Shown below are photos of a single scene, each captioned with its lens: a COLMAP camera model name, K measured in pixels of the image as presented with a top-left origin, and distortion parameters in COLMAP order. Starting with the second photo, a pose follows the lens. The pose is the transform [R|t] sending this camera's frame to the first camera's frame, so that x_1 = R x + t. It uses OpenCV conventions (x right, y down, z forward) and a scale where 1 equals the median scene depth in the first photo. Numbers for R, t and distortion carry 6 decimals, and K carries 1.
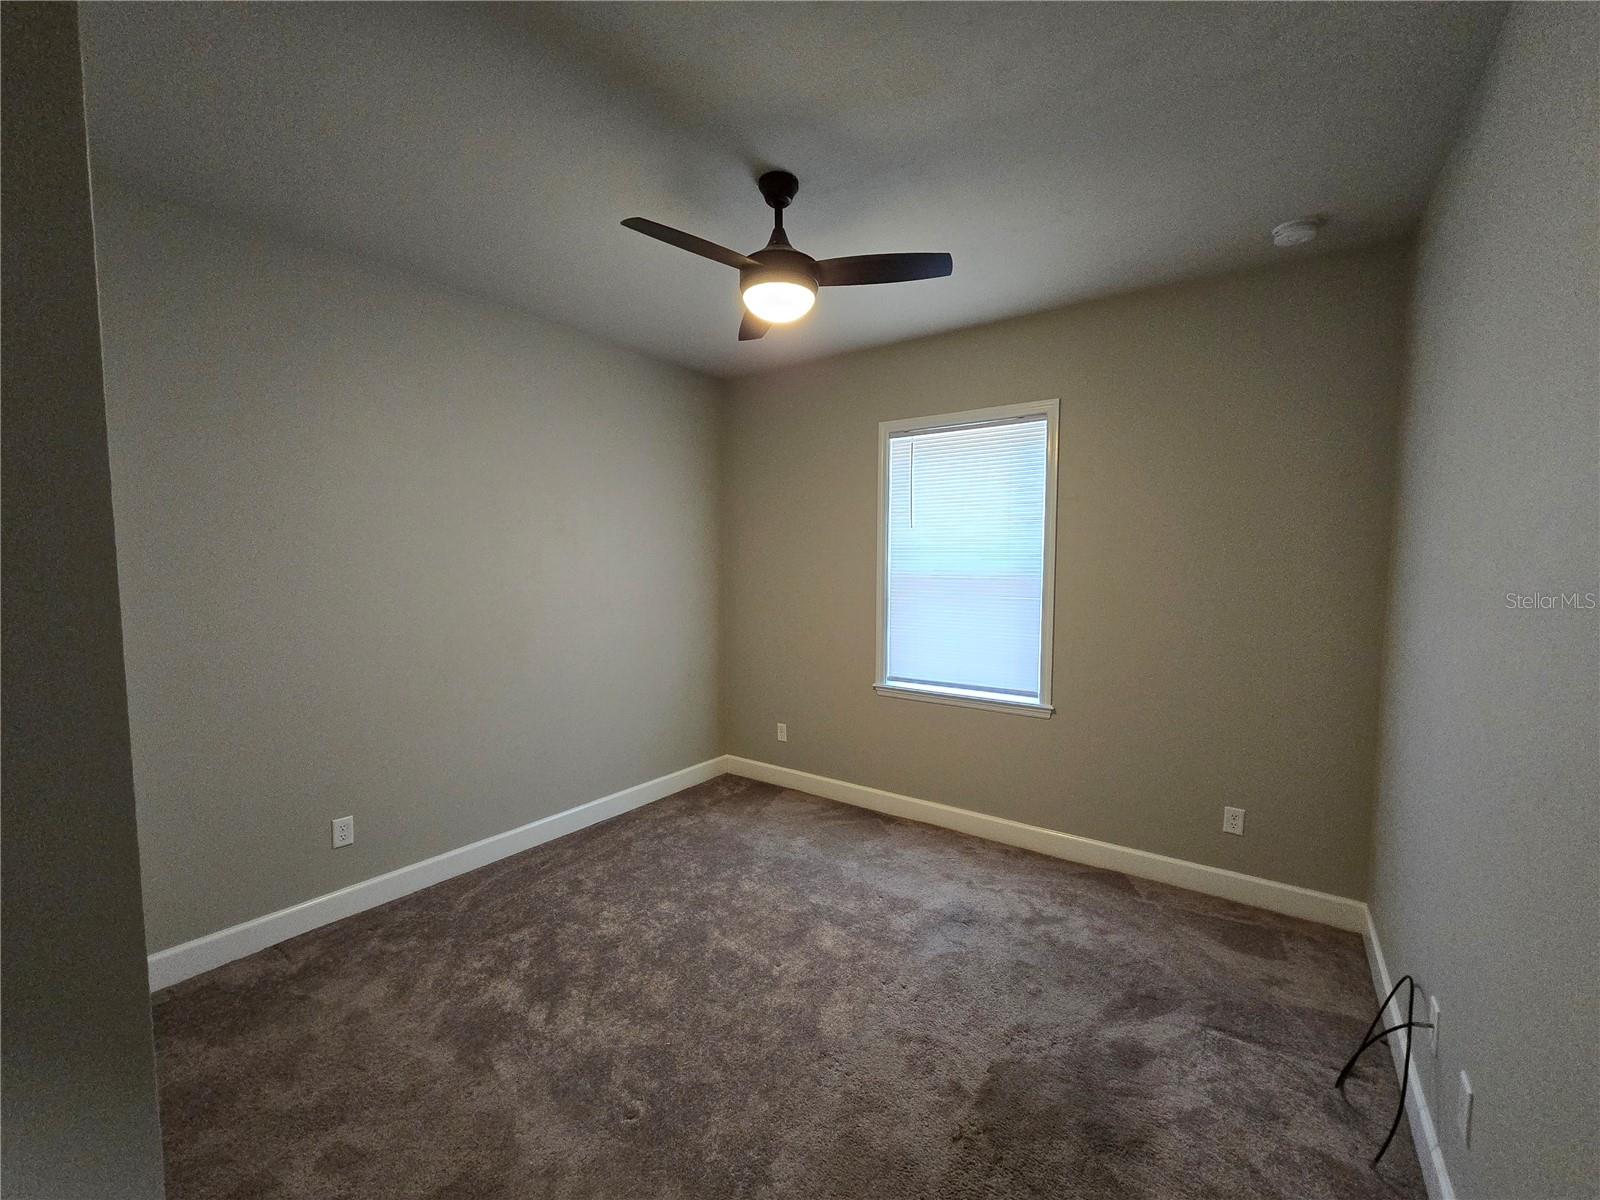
lens RADIAL K [[662.2, 0, 797.4], [0, 662.2, 605.4], [0, 0, 1]] dist [-0.003096, 0.002030]
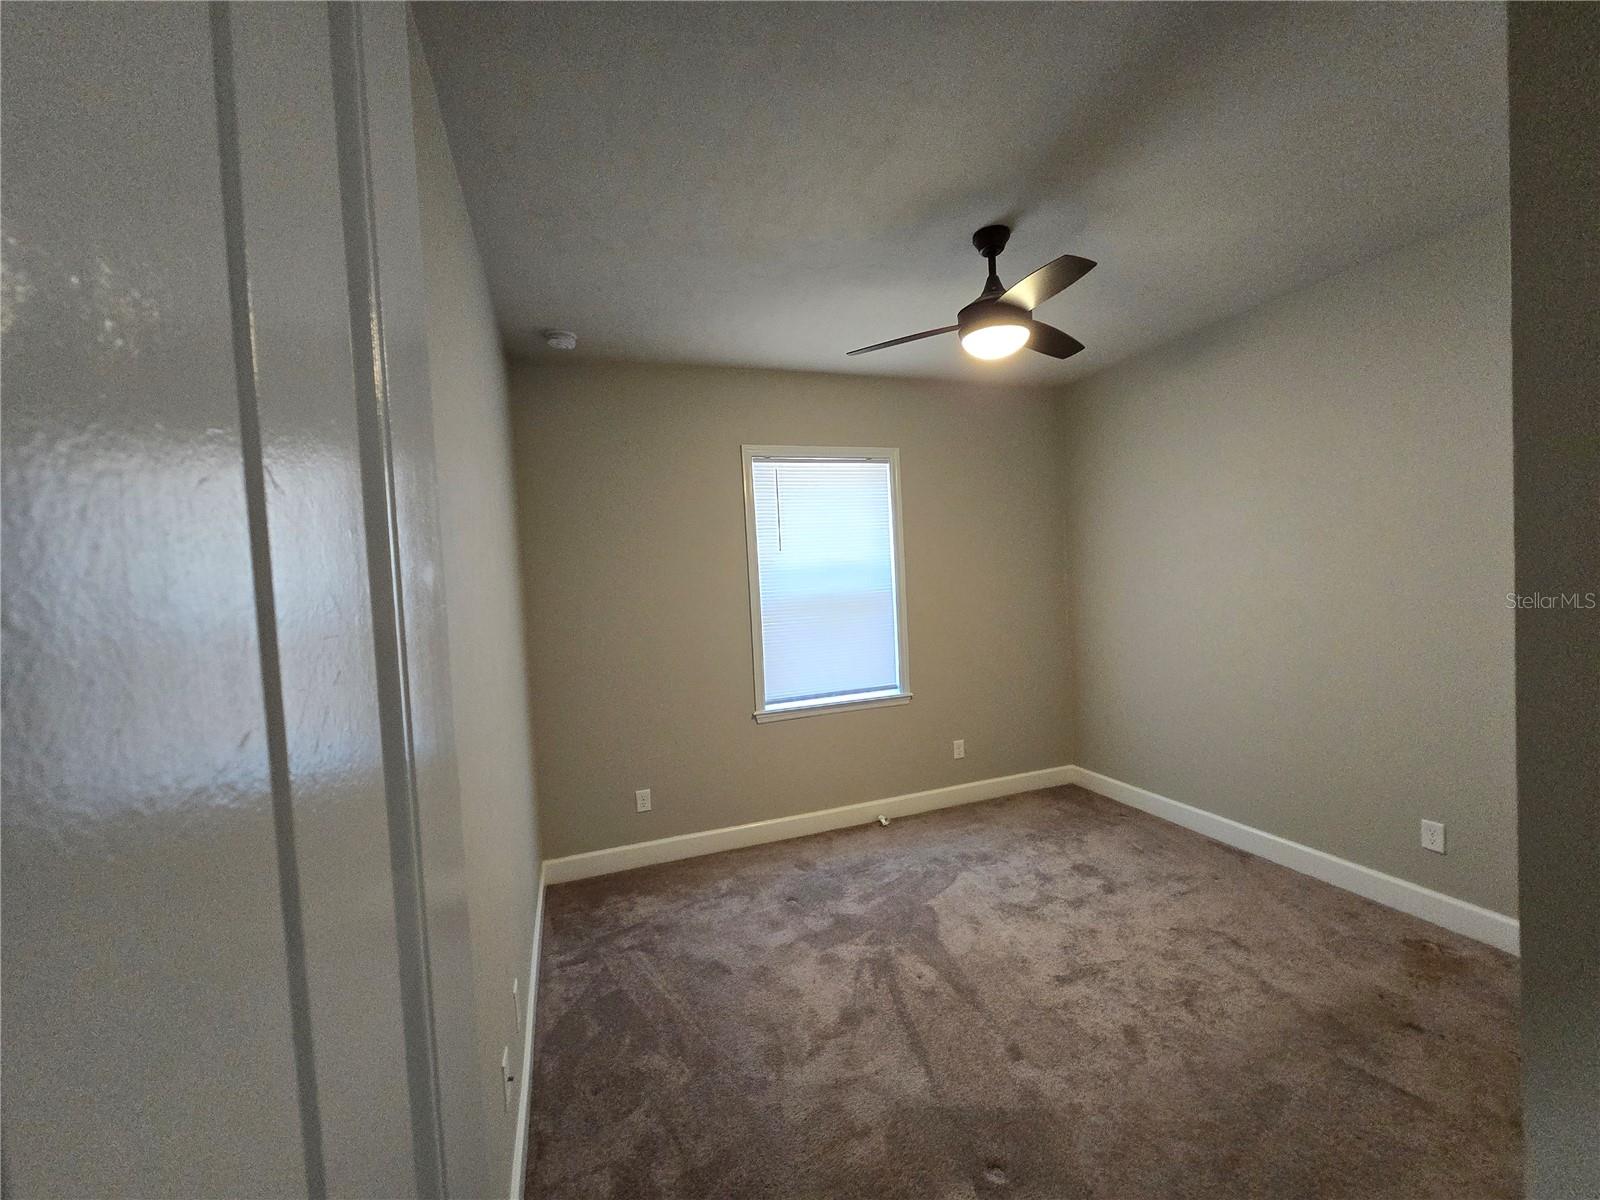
lens RADIAL K [[662.2, 0, 803.1], [0, 662.2, 595.6], [0, 0, 1]] dist [-0.003096, 0.002030]
pose [[0.553095, -0.063378, 0.830704, -0.668551], [0.104101, 0.994545, 0.006566, -0.052701], [-0.826589, 0.082846, 0.556675, 0.409152]]
